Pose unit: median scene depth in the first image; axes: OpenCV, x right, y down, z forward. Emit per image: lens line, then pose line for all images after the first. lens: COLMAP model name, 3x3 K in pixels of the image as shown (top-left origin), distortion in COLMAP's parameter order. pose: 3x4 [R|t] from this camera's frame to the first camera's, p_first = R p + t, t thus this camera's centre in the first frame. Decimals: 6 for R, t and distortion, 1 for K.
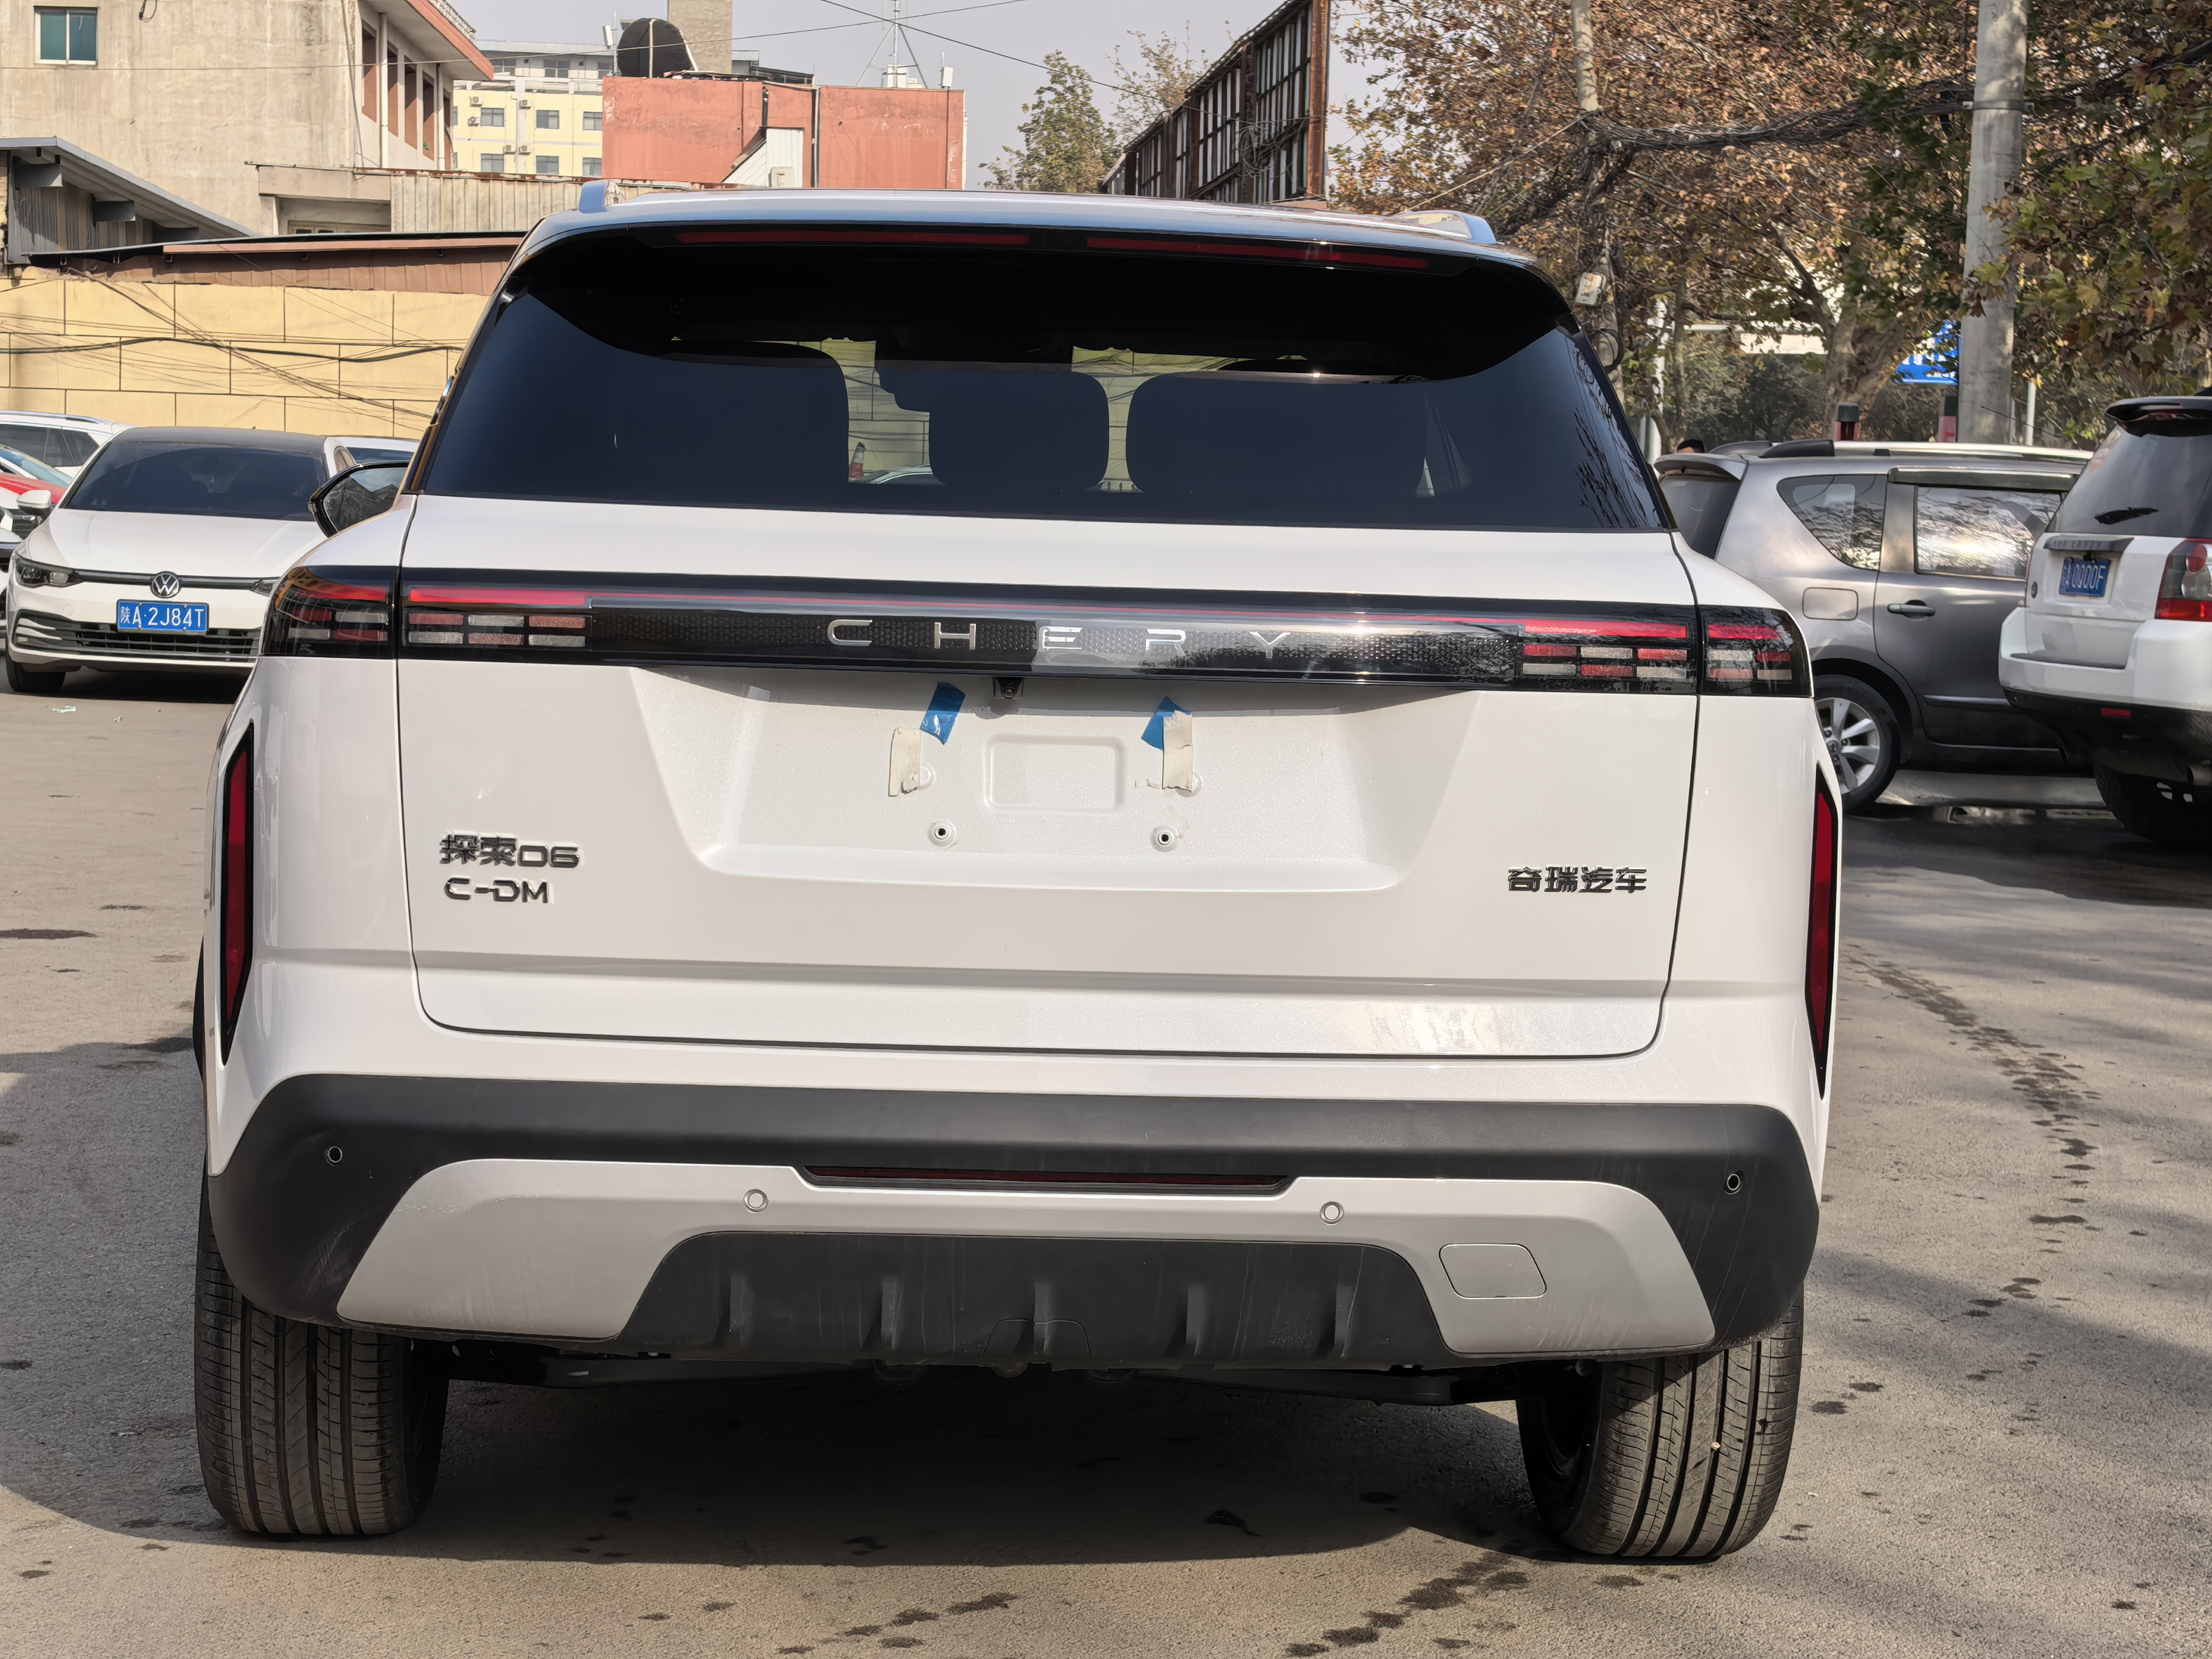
lens RADIAL K [[4162.0, 0, 1098.9], [0, 4162.0, 819.3], [0, 0, 1]] dist [0.191673, 0.000000]
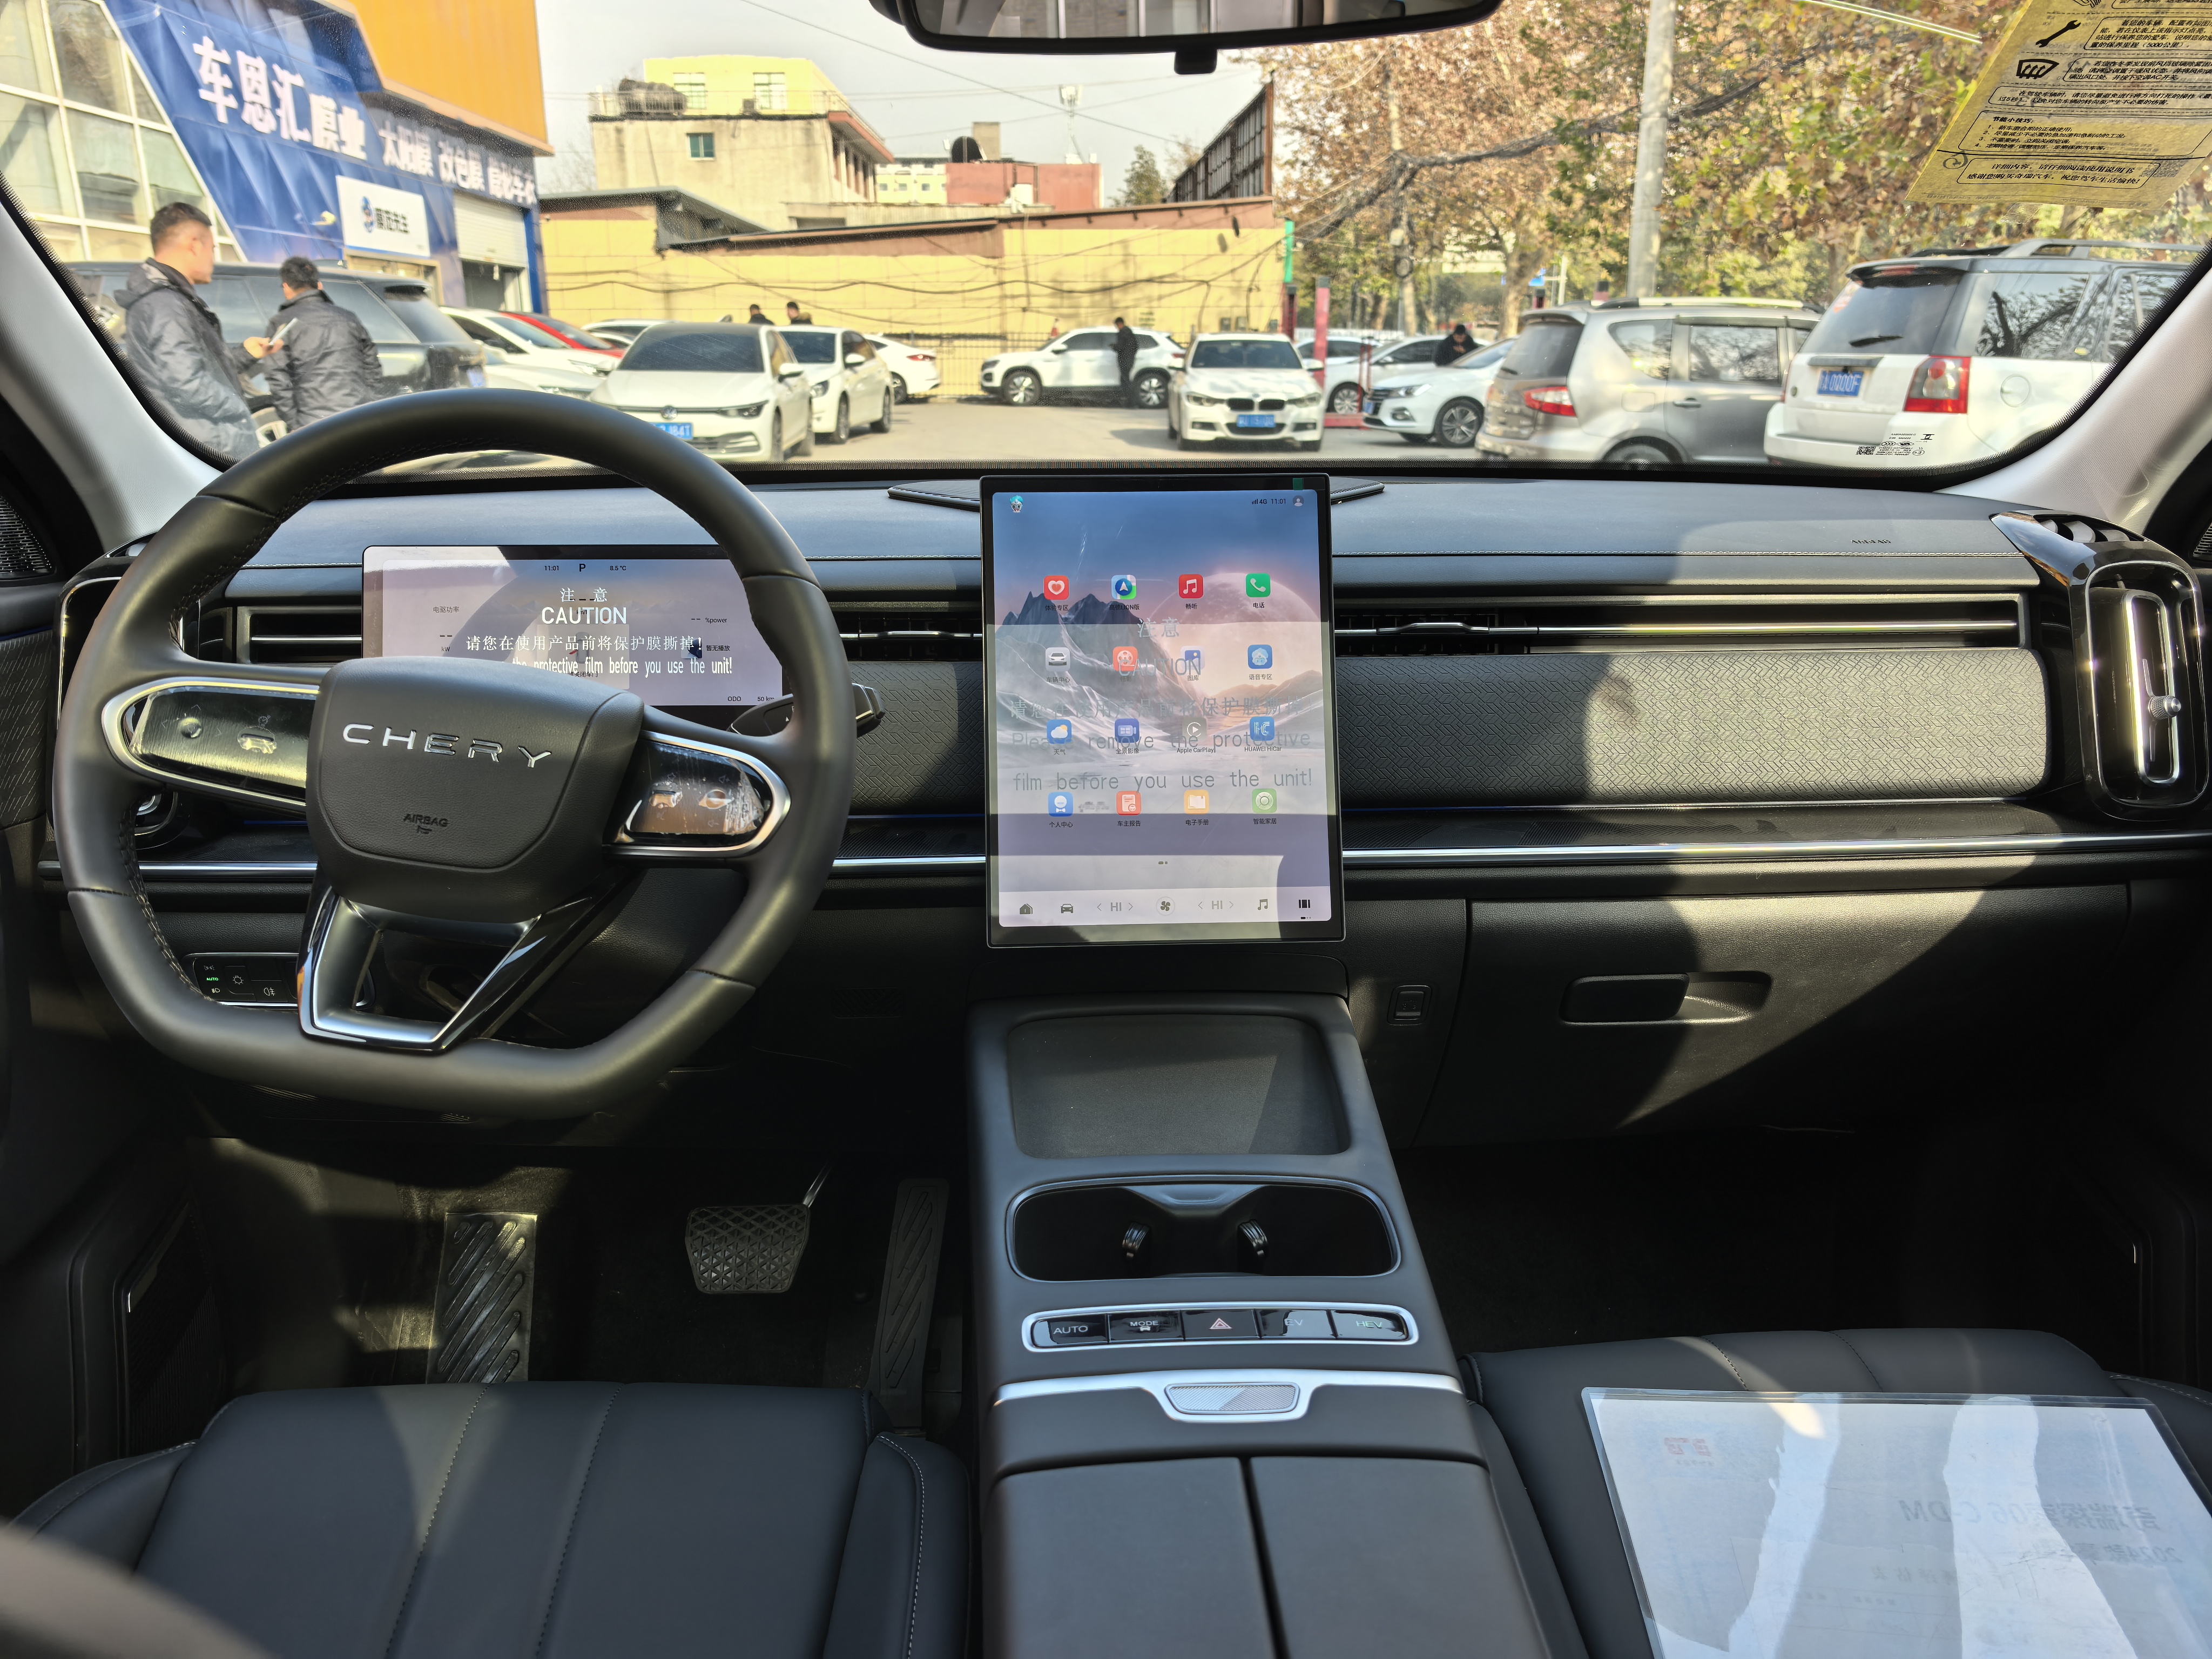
lens RADIAL K [[1638.3, 0, 1119.8], [0, 1638.3, 827.1], [0, 0, 1]] dist [-0.009645, 0.004452]
pose [[0.999329, -0.020360, -0.030455, -0.005718], [0.026247, 0.977874, 0.207539, -0.012366], [0.025556, -0.208200, 0.977752, 0.155130]]
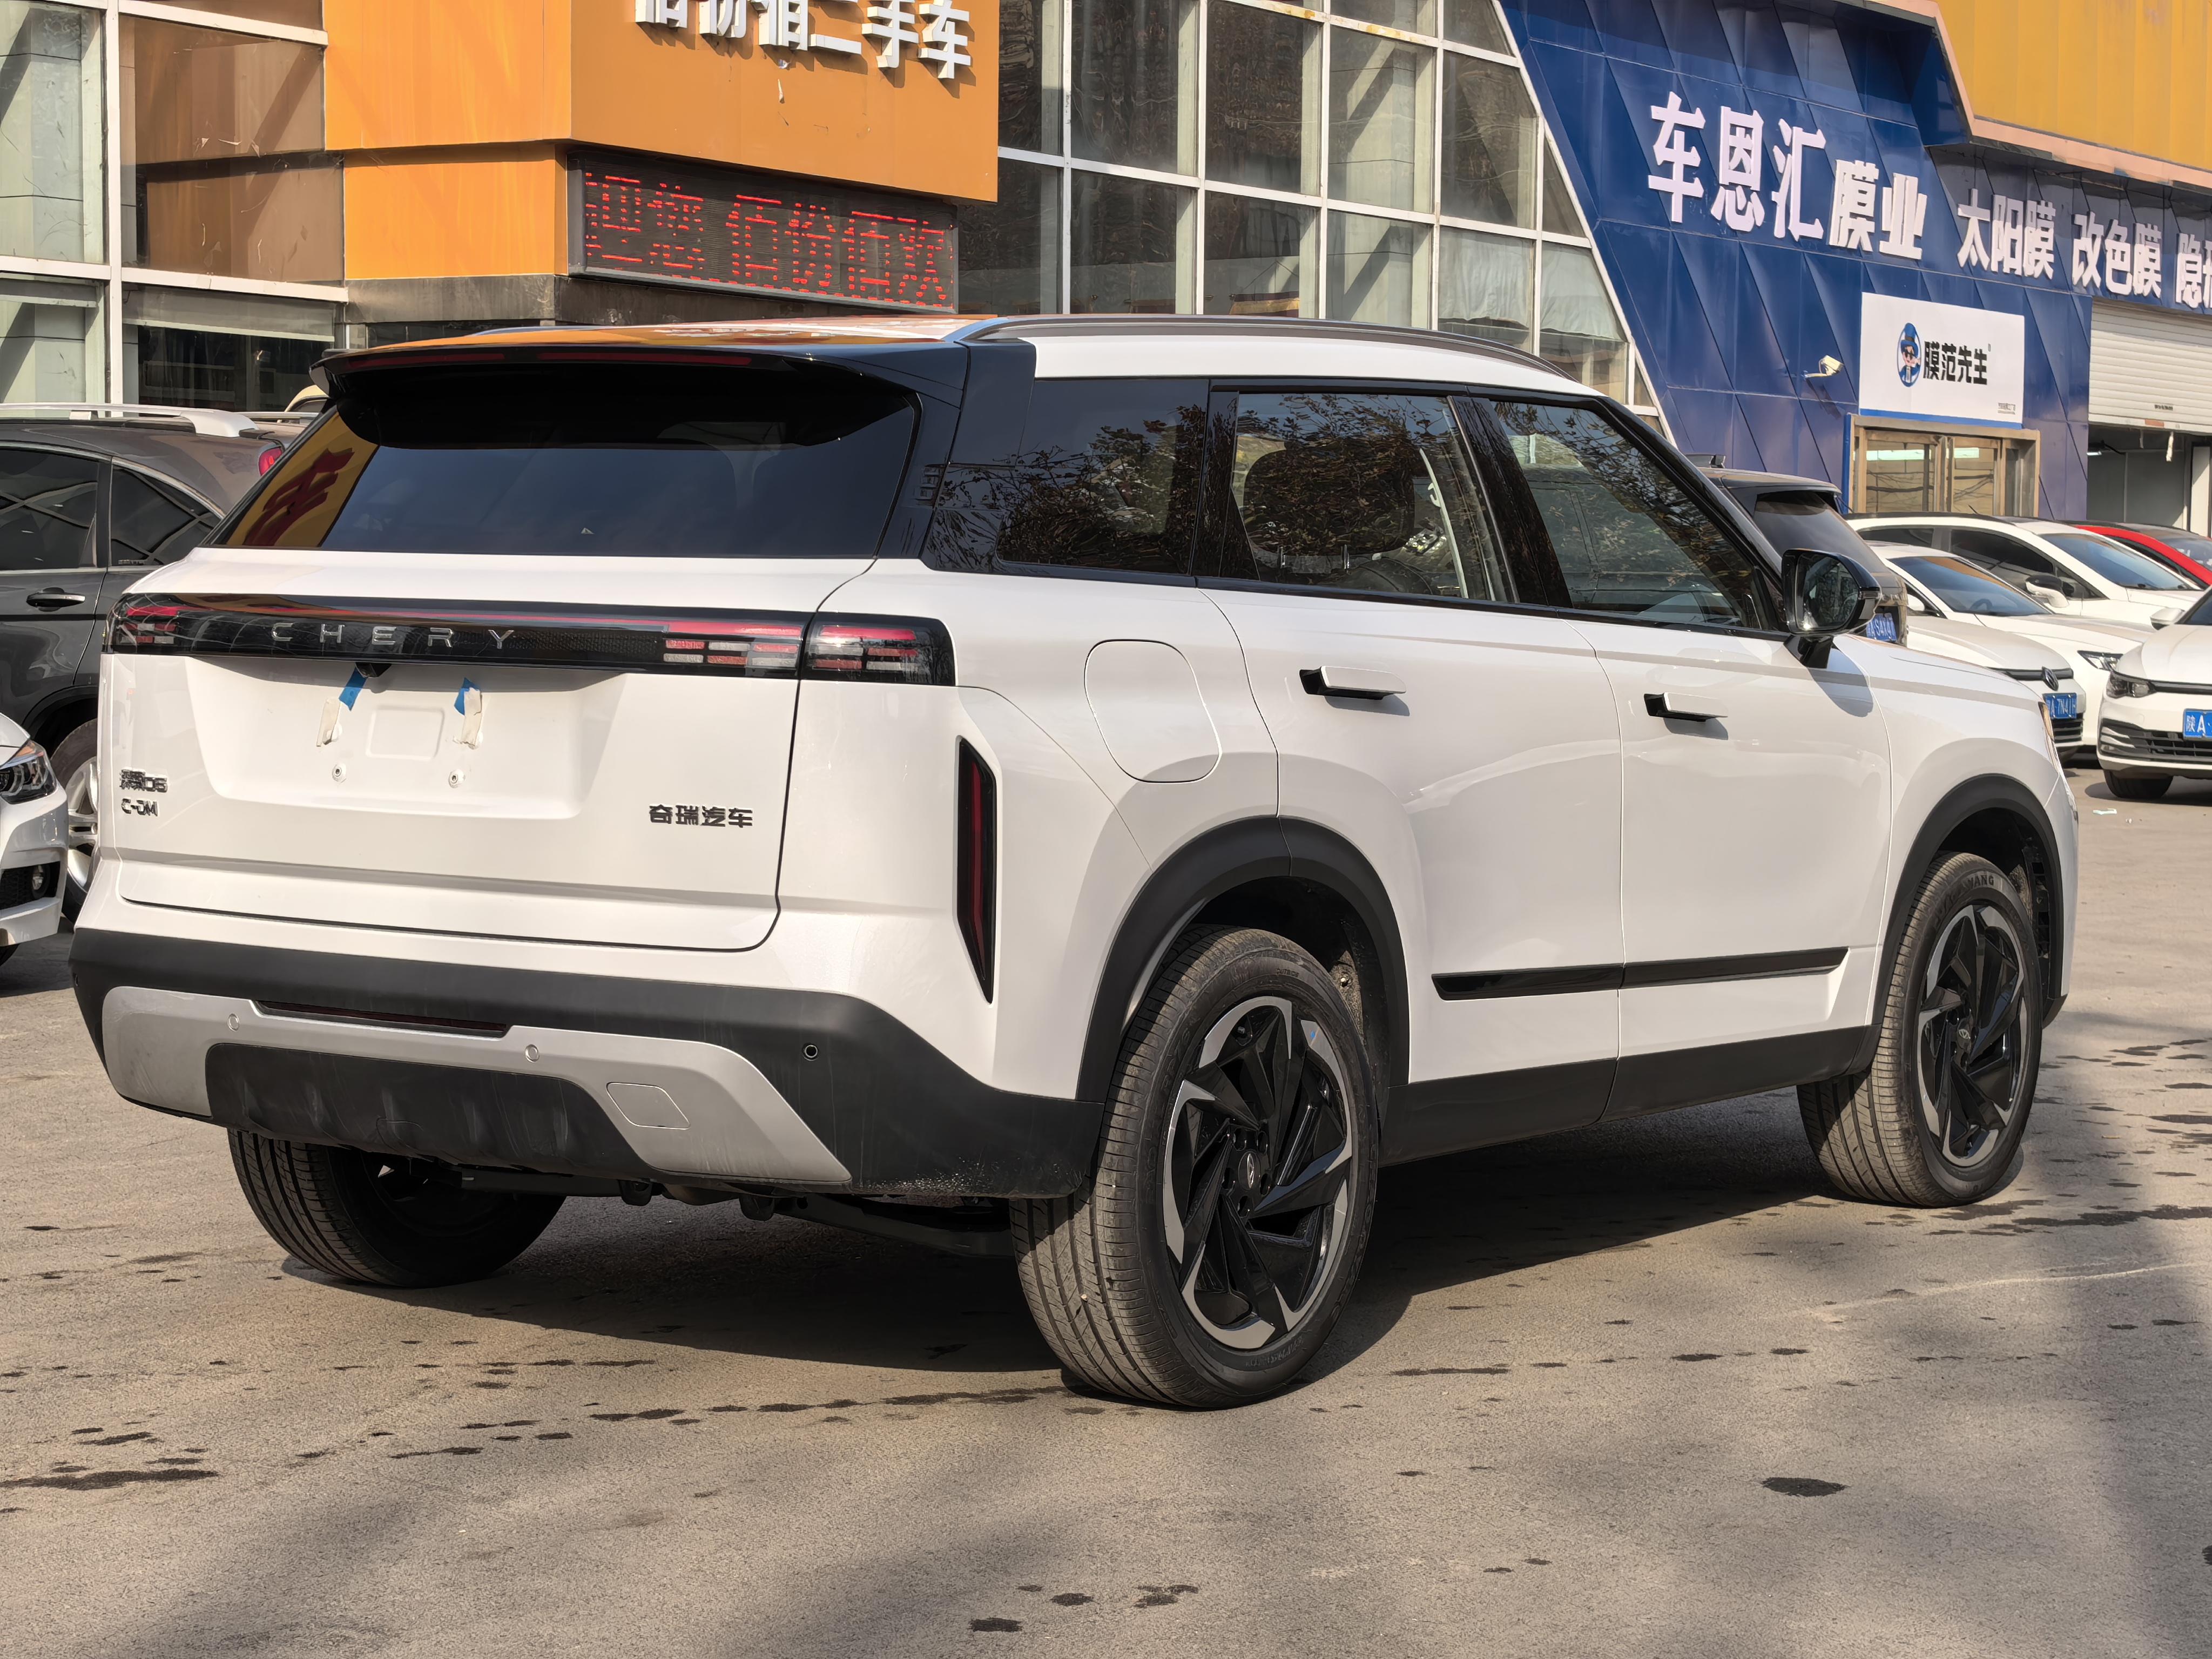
lens RADIAL K [[4162.0, 0, 1089.6], [0, 4162.0, 823.7], [0, 0, 1]] dist [0.191673, 0.000000]
pose [[0.783340, 0.019255, -0.621295, 0.114434], [-0.039803, 0.999023, -0.019223, 0.004141], [0.620317, 0.039788, 0.783341, 0.003505]]
